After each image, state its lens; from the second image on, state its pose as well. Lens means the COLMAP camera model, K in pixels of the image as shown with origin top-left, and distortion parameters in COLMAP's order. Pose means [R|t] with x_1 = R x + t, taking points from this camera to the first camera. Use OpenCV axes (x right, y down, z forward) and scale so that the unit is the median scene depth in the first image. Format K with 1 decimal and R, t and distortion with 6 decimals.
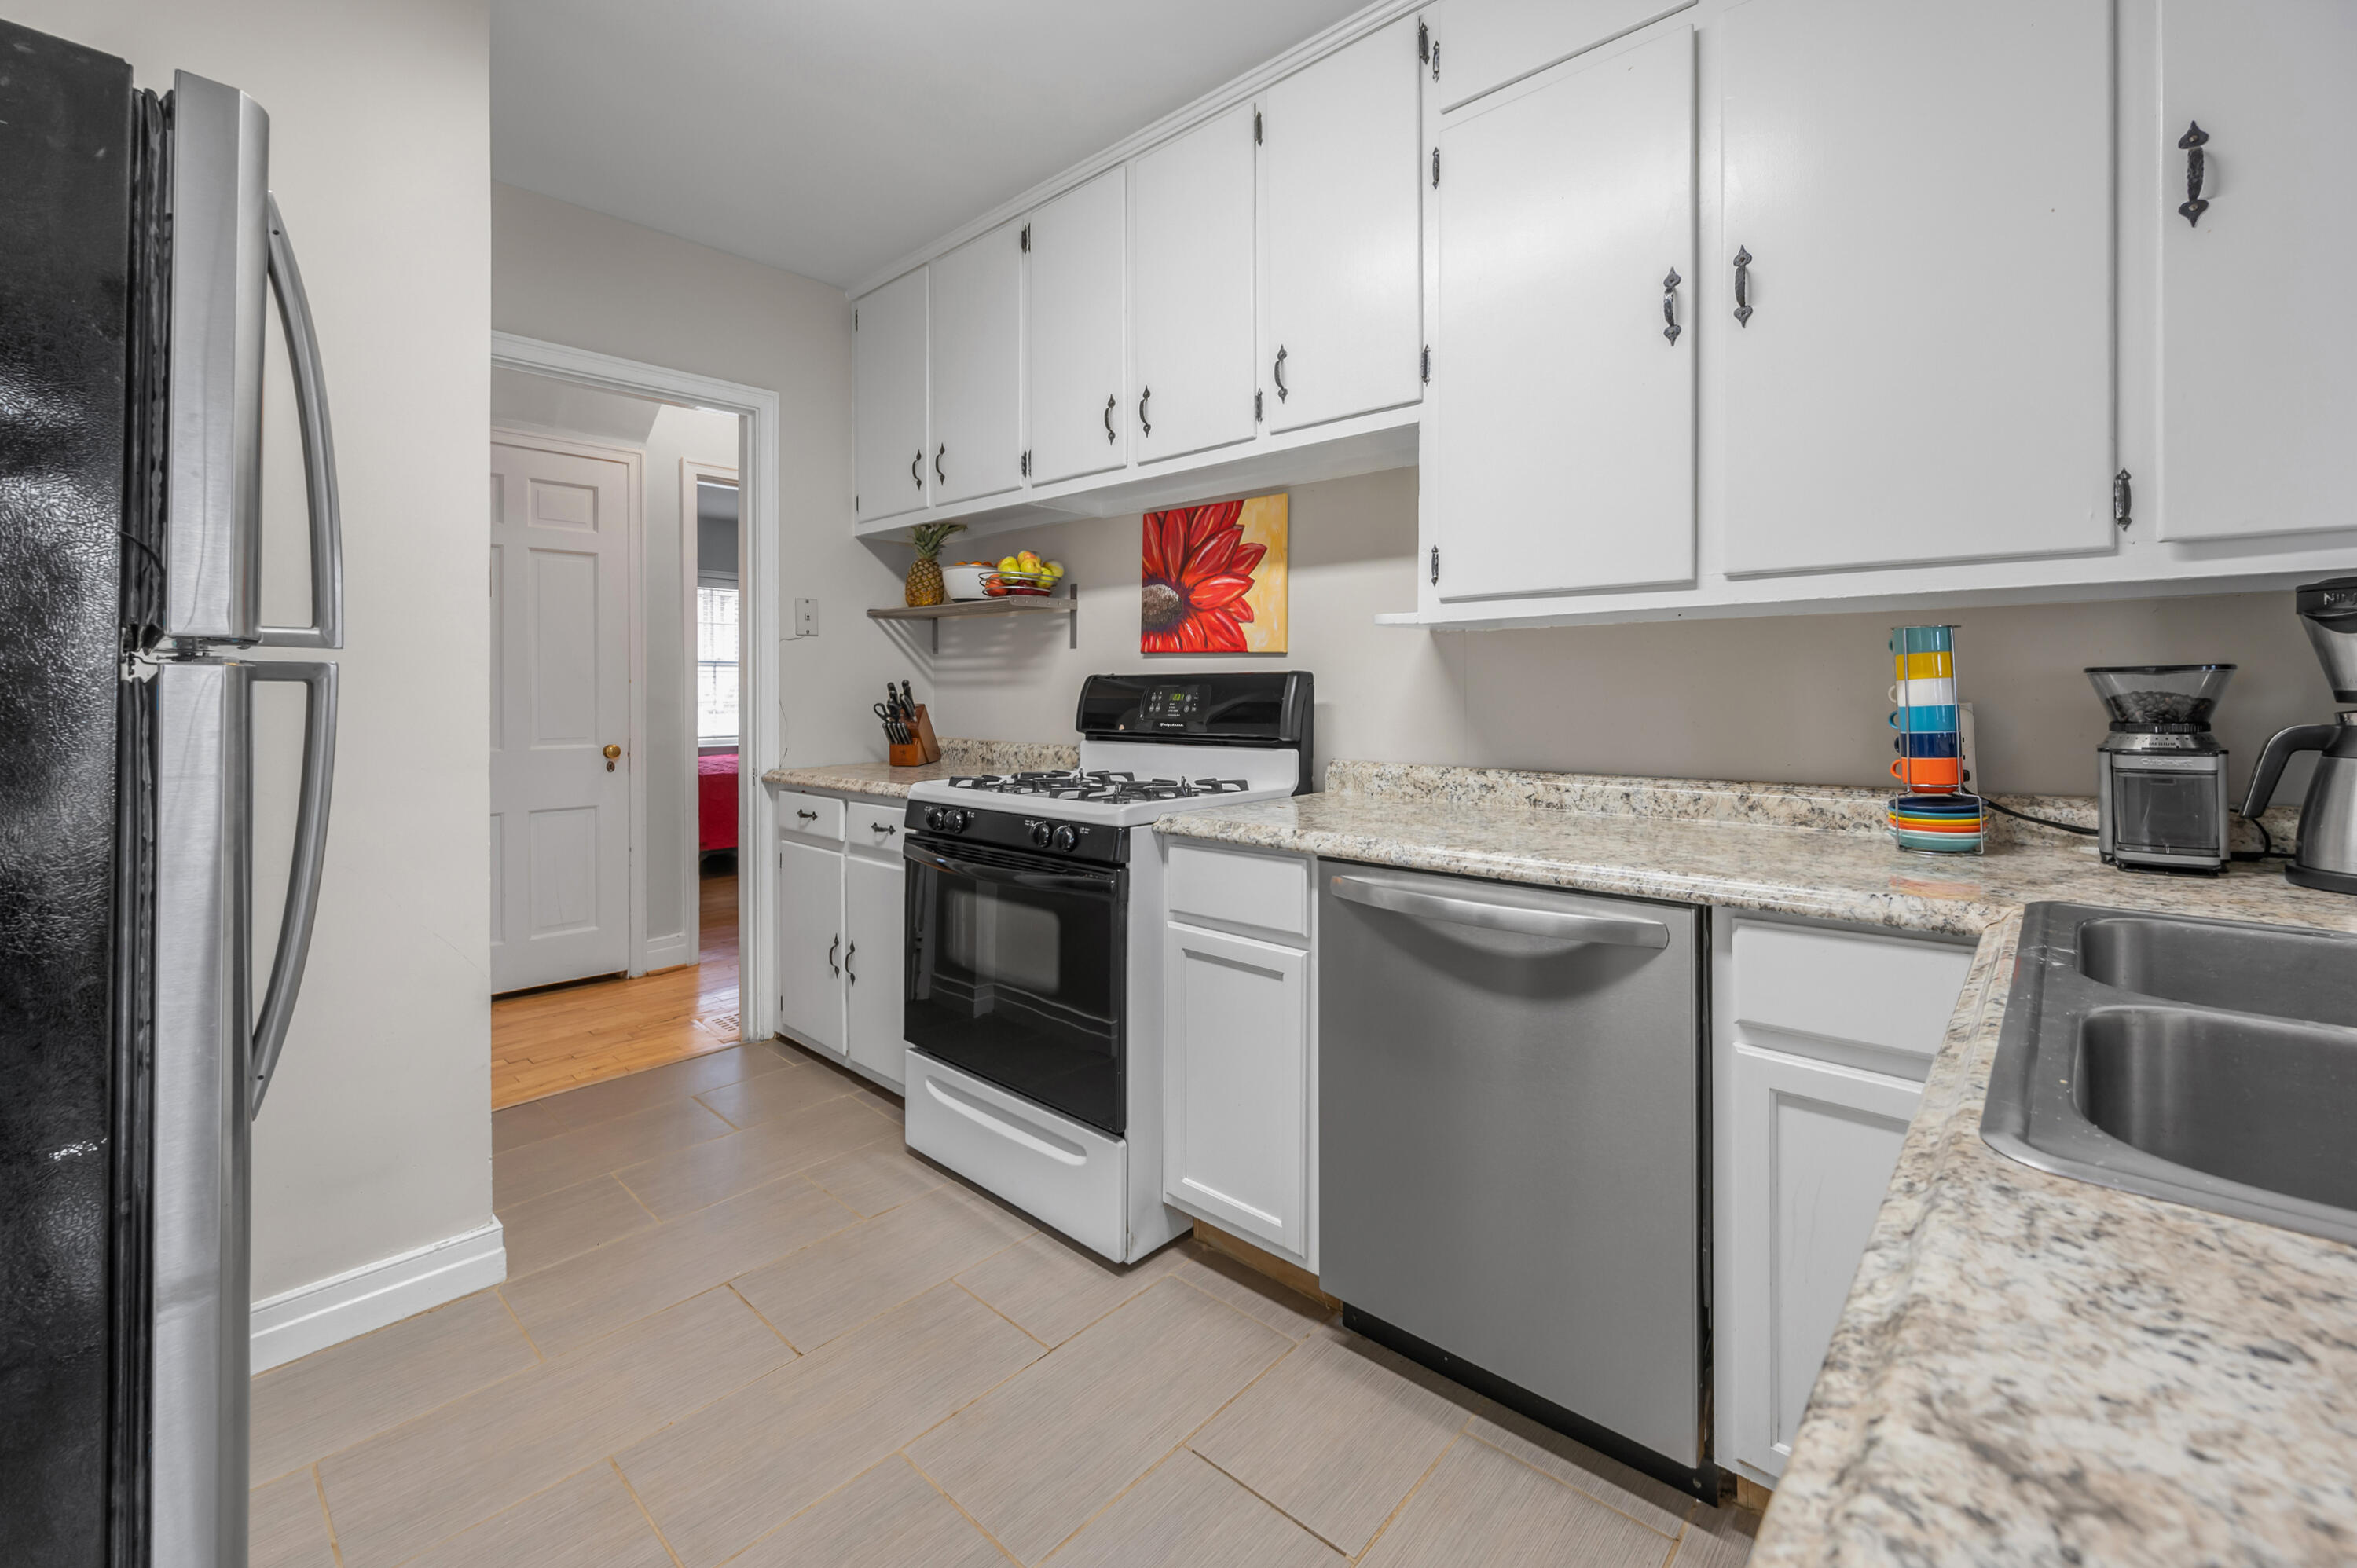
lens RADIAL K [[990.1, 0, 1158.0], [0, 990.1, 667.1], [0, 0, 1]] dist [0.013212, -0.000054]
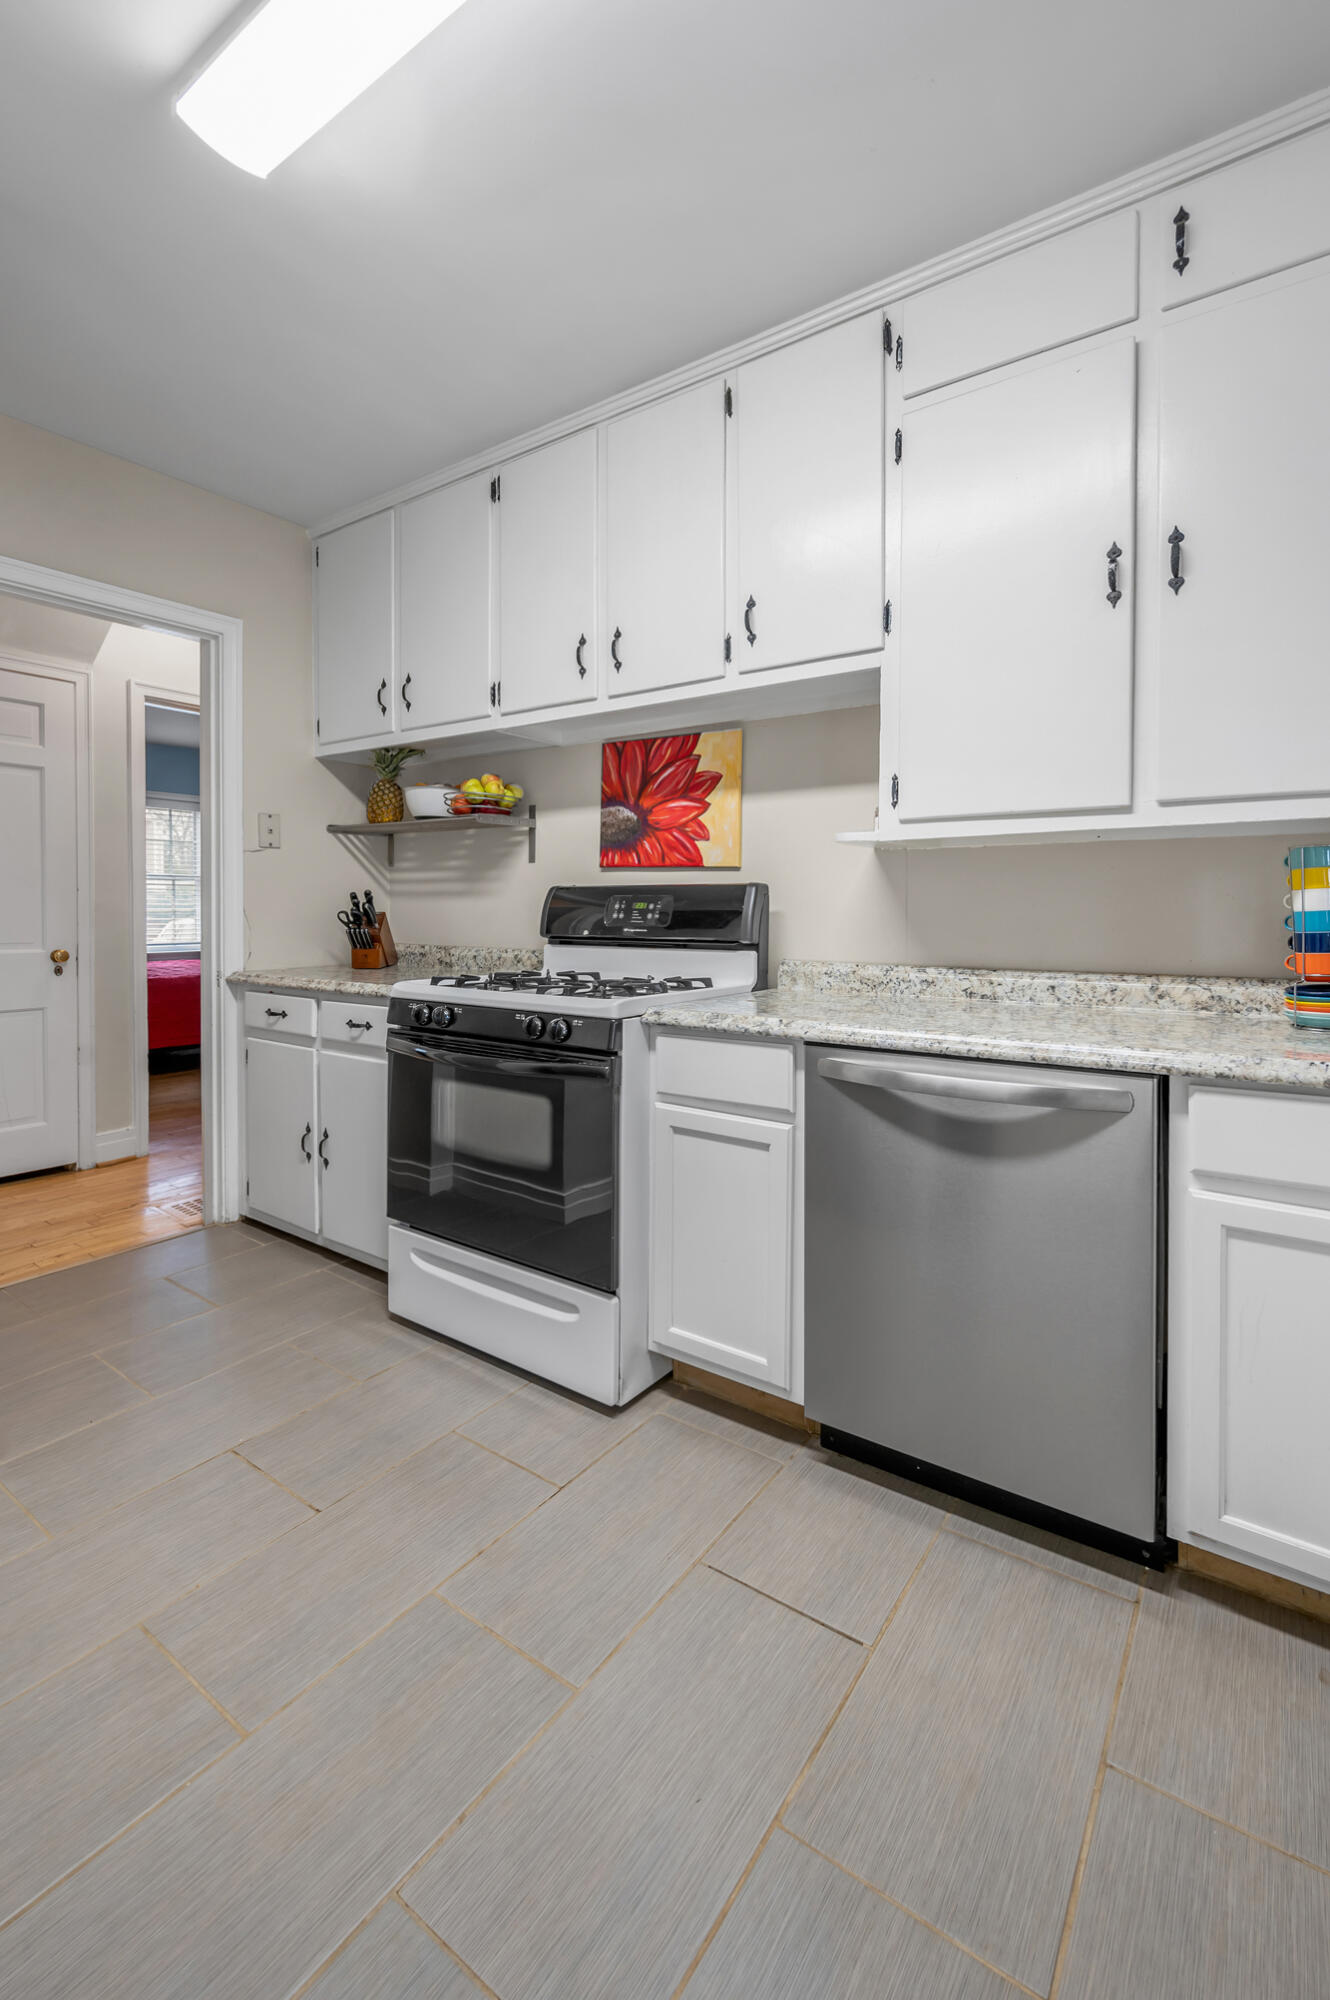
lens RADIAL K [[851.1, 0, 649.4], [0, 851.1, 901.9], [0, 0, 1]] dist [0.009470, -0.000185]
pose [[0.990578, 0.010759, 0.136523, -0.131919], [-0.012726, 0.999827, 0.013541, 0.016611], [-0.136354, -0.015151, 0.990544, 0.047365]]
